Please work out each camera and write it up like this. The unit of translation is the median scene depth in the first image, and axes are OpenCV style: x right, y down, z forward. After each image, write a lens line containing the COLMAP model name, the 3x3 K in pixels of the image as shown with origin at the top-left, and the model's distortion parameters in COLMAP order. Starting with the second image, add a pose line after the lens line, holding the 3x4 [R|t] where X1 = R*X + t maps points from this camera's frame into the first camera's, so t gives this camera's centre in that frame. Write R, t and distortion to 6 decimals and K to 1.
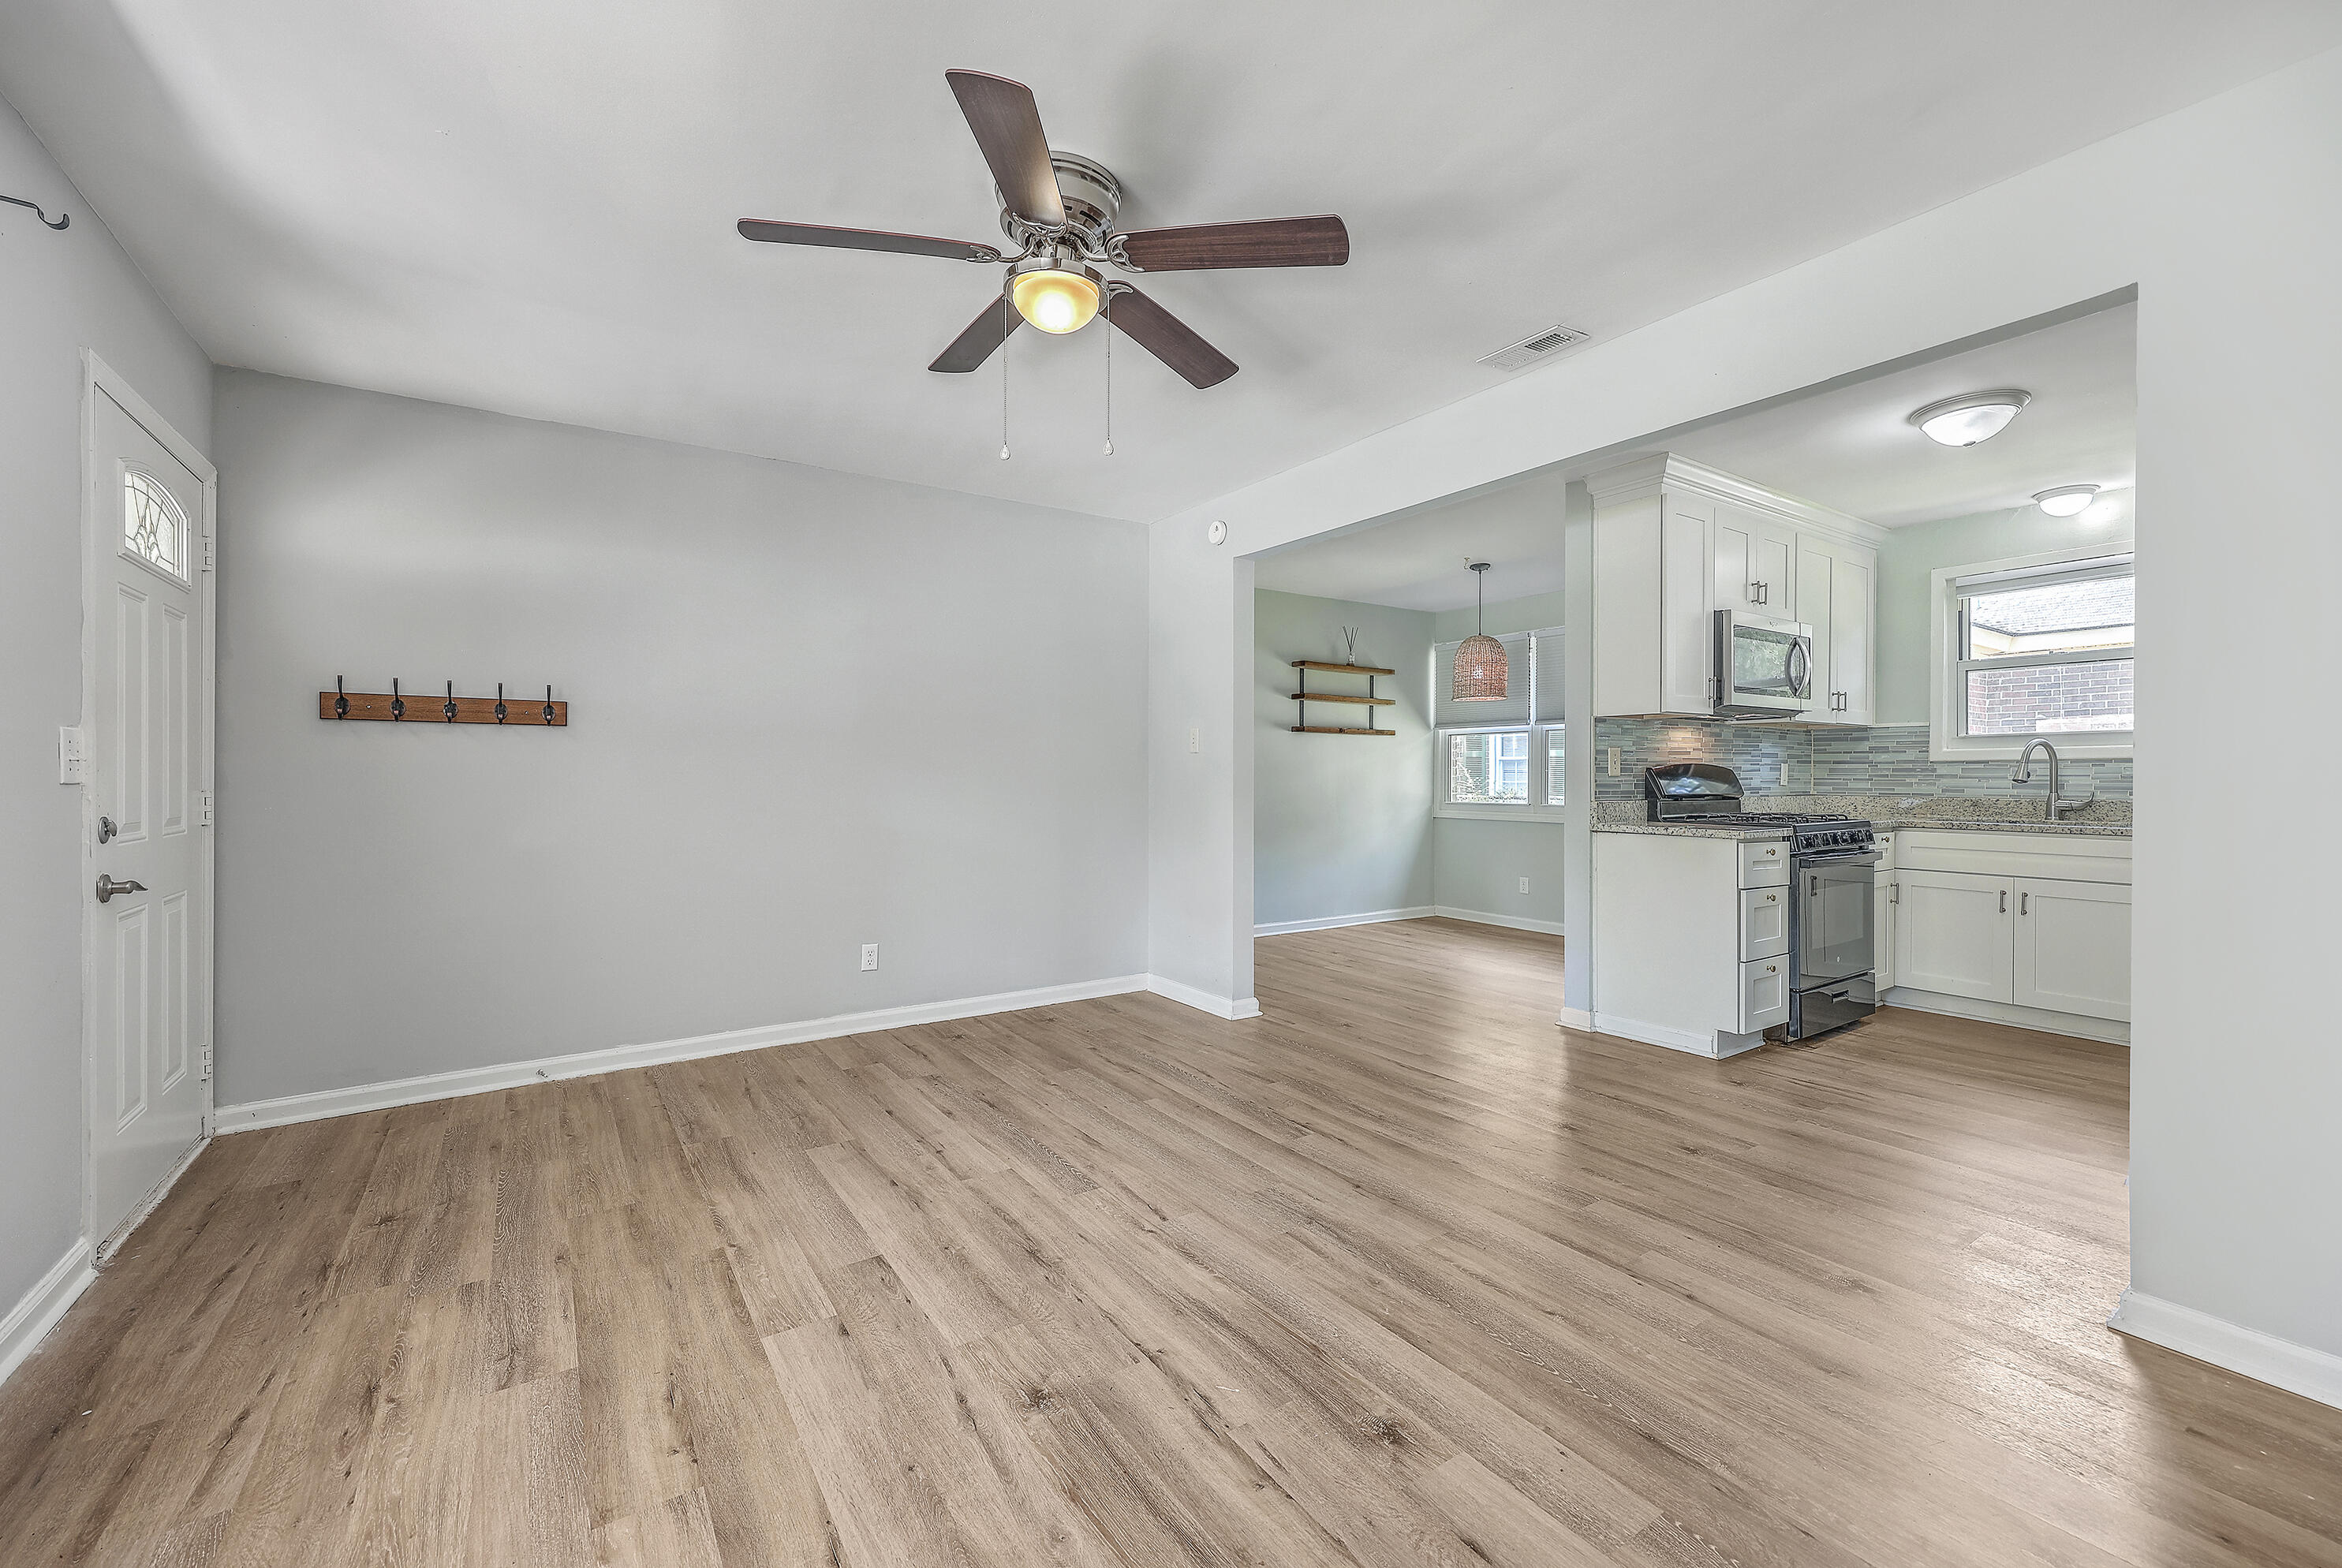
lens RADIAL K [[950.6, 0, 1197.6], [0, 950.6, 779.9], [0, 0, 1]] dist [0.003590, -0.000152]
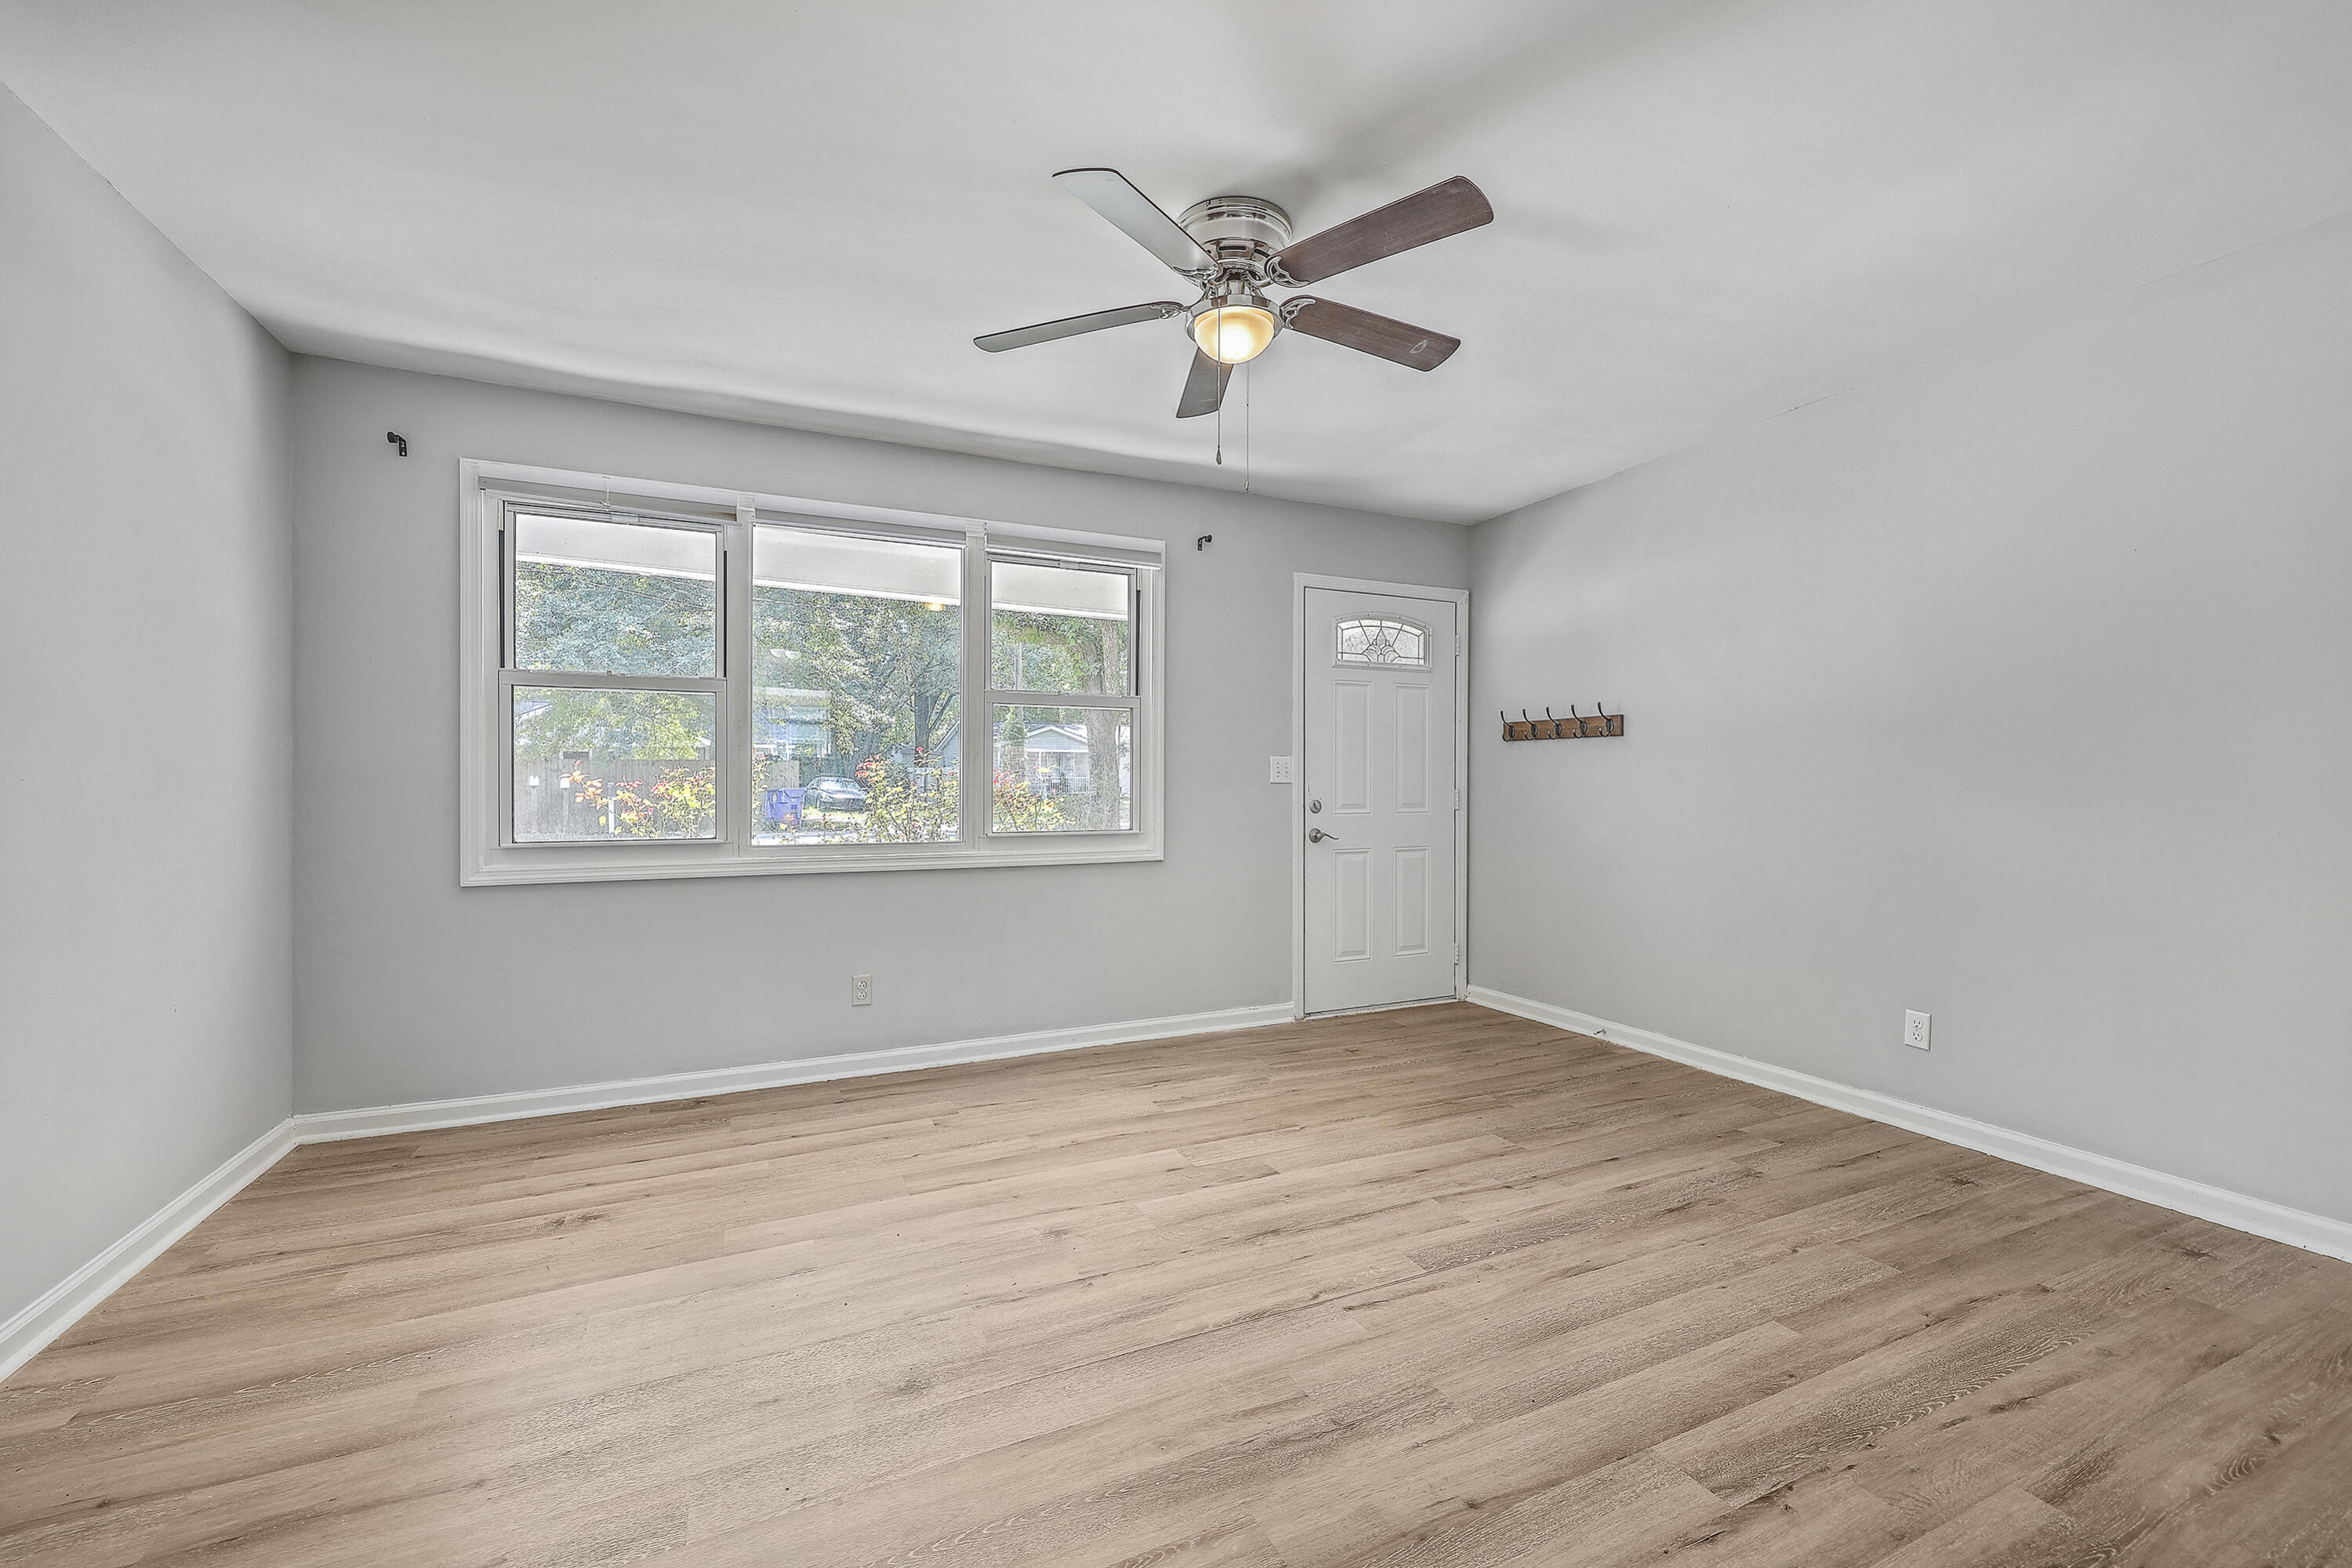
lens RADIAL K [[954.7, 0, 1182.6], [0, 954.7, 777.3], [0, 0, 1]] dist [0.003590, -0.000152]
pose [[-0.172764, -0.003665, -0.984956, 0.647470], [-0.004300, 0.999986, -0.002966, -0.000726], [0.984954, 0.003723, -0.172777, 0.792263]]
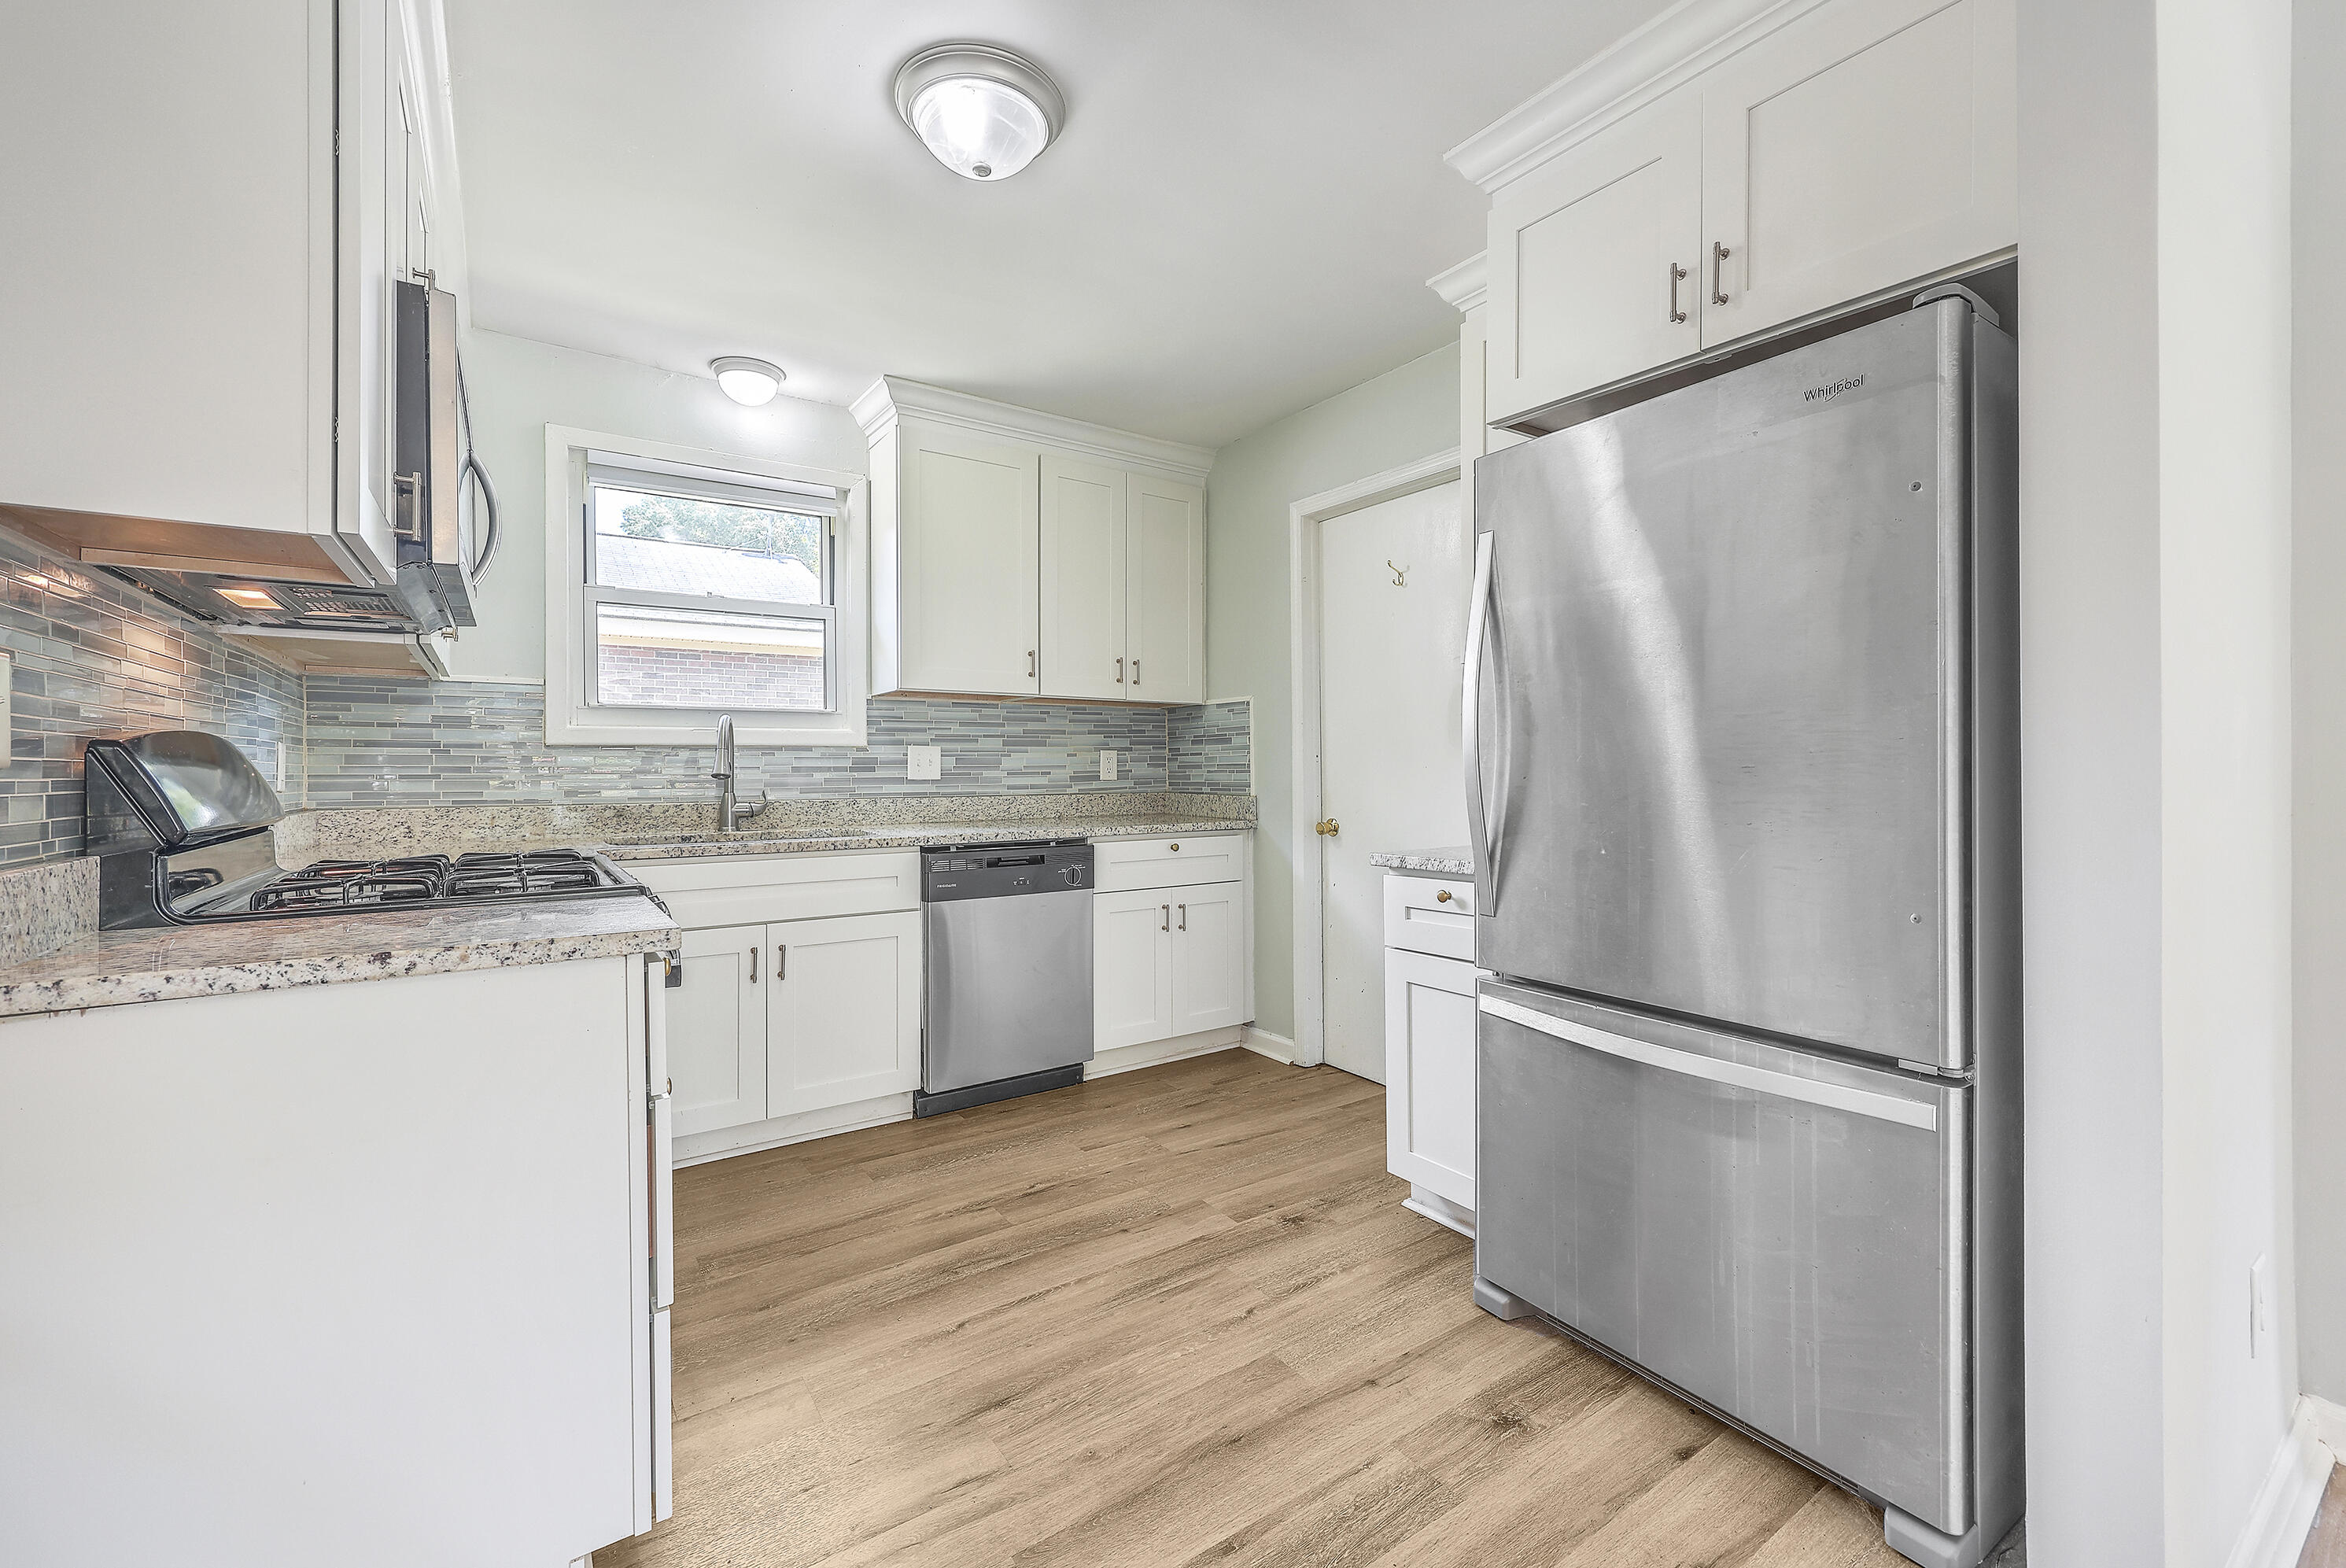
lens RADIAL K [[952.2, 0, 1179.9], [0, 952.2, 774.2], [0, 0, 1]] dist [0.003590, -0.000152]
pose [[0.000992, -0.005067, 0.999987, 0.284363], [0.008972, 0.999947, 0.005058, -0.001084], [-0.999959, 0.008967, 0.001038, 0.993468]]
